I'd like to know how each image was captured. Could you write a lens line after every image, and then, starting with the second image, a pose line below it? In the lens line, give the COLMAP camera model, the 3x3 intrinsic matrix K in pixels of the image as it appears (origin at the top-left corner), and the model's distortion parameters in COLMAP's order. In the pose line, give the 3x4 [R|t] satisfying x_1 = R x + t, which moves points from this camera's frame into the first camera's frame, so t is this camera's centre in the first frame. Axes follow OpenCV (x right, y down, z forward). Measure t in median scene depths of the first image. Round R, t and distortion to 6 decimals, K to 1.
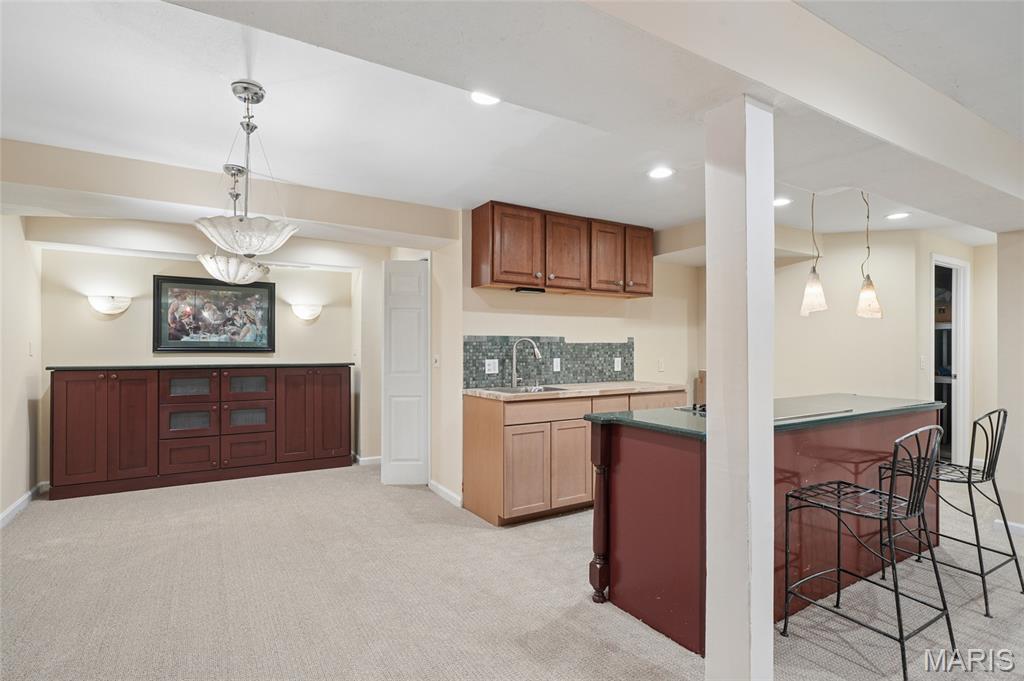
lens RADIAL K [[501.0, 0, 512.6], [0, 501.0, 342.1], [0, 0, 1]] dist [-0.000057, 0.000092]
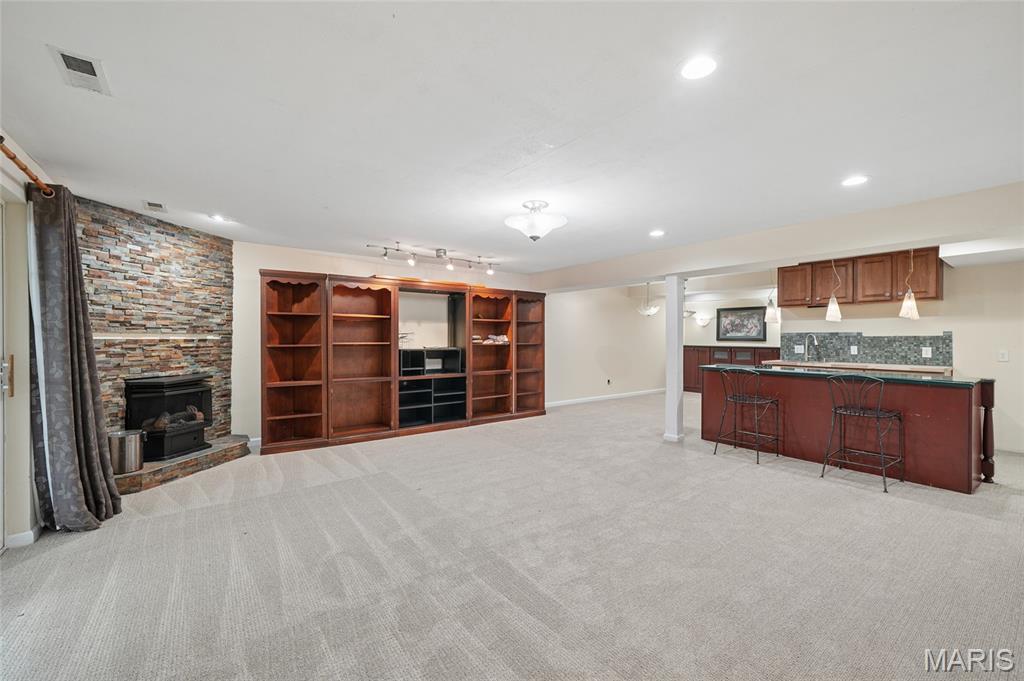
lens RADIAL K [[417.7, 0, 512.7], [0, 417.7, 341.8], [0, 0, 1]] dist [-0.000039, -0.000002]
pose [[0.092461, 0.008996, -0.995676, 1.218607], [0.008782, 0.999913, 0.009850, -0.003225], [0.995678, -0.009655, 0.092374, -0.173107]]
